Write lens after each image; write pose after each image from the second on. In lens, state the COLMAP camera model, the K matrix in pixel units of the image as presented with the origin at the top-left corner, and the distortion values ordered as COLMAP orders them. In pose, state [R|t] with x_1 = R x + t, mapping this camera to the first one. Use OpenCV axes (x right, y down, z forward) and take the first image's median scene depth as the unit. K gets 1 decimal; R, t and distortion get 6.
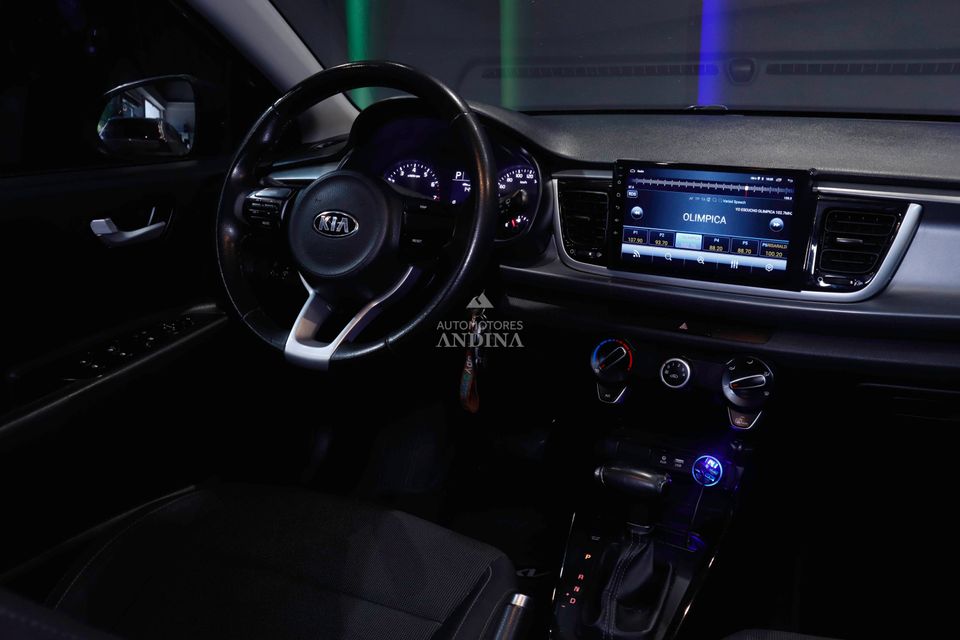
lens RADIAL K [[837.0, 0, 475.2], [0, 837.0, 323.4], [0, 0, 1]] dist [-0.071337, 0.085530]
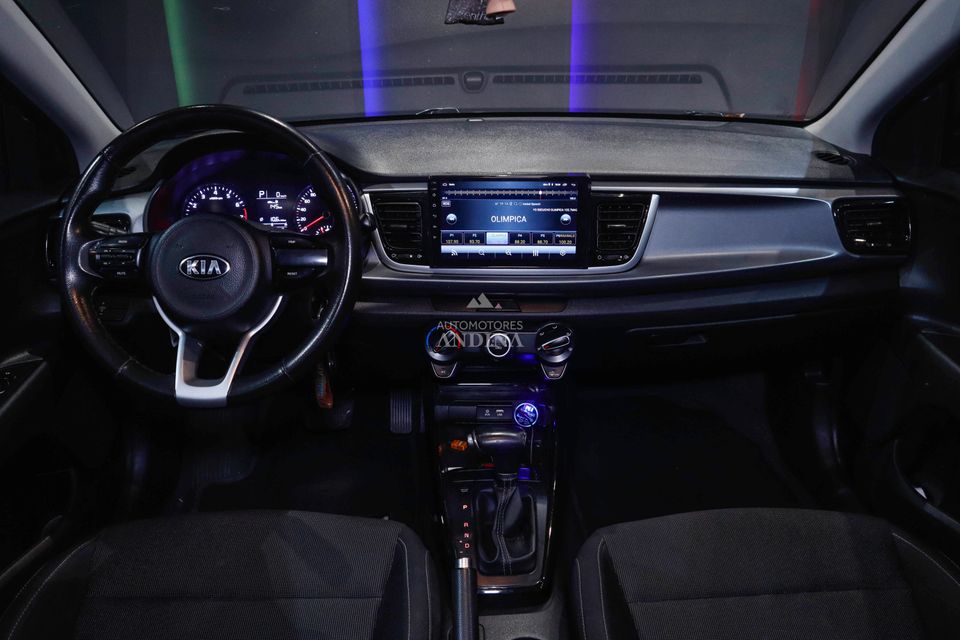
lens RADIAL K [[729.2, 0, 475.3], [0, 729.2, 323.6], [0, 0, 1]] dist [-0.091258, 0.039262]
pose [[0.894390, -0.171194, 0.413230, -0.234883], [0.137706, 0.984373, 0.109759, -0.095887], [-0.425563, -0.041264, 0.903988, 0.037183]]
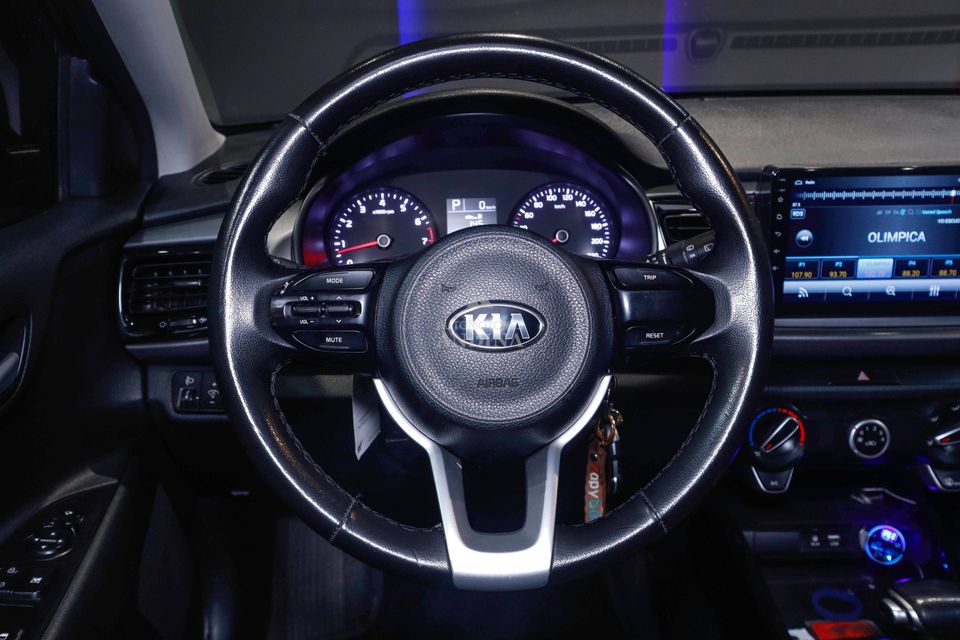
lens RADIAL K [[837.0, 0, 474.9], [0, 837.0, 325.2], [0, 0, 1]] dist [-0.071337, 0.085530]
pose [[0.884409, -0.164669, 0.436698, -0.402791], [0.155873, 0.986178, 0.056188, -0.145010], [-0.439914, 0.018376, 0.897852, 0.474393]]
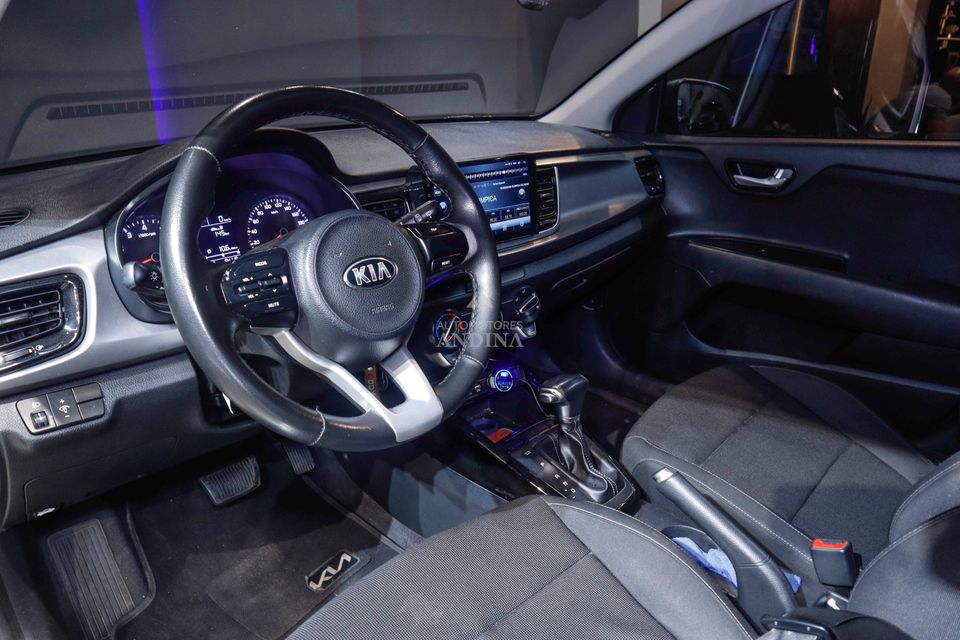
lens RADIAL K [[666.8, 0, 471.2], [0, 666.8, 326.7], [0, 0, 1]] dist [-0.074124, 0.001990]
pose [[0.337950, -0.329542, 0.881585, -0.718346], [0.303507, 0.924814, 0.229353, -0.183672], [-0.890883, 0.190057, 0.412559, 0.599041]]
